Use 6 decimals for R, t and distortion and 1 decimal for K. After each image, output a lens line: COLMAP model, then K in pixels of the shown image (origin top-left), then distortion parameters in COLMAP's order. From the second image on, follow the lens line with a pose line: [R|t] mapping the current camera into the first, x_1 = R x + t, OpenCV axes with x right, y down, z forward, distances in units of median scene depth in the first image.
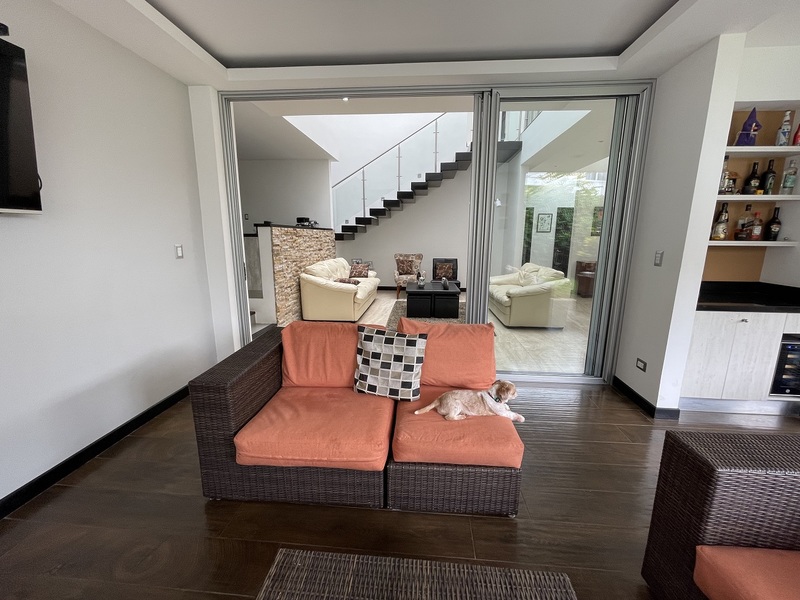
lens RADIAL K [[322.7, 0, 401.4], [0, 322.7, 297.8], [0, 0, 1]] dist [-0.001409, -0.000147]
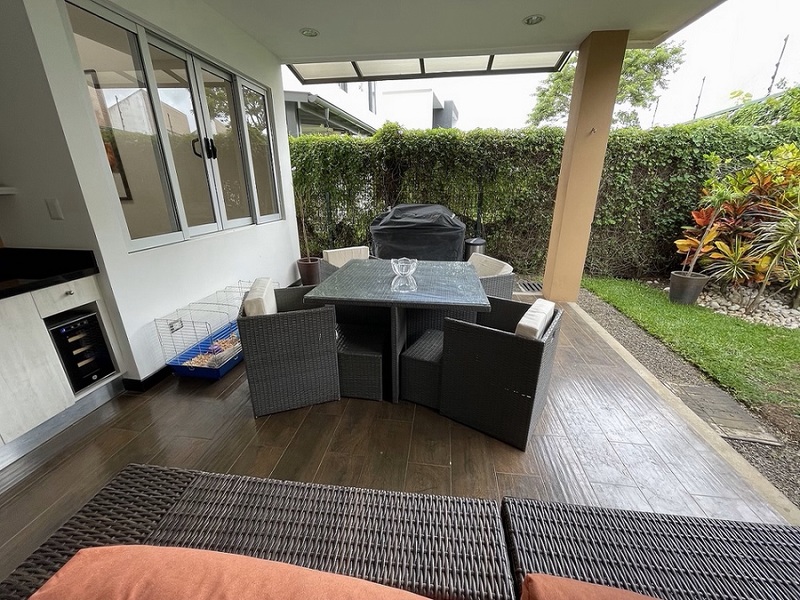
lens RADIAL K [[322.7, 0, 399.4], [0, 322.7, 299.7], [0, 0, 1]] dist [-0.001409, -0.000147]
pose [[0.055483, -0.344349, 0.937201, 0.548478], [0.189208, 0.925265, 0.328763, -0.016316], [-0.980368, 0.159085, 0.116490, 0.112440]]
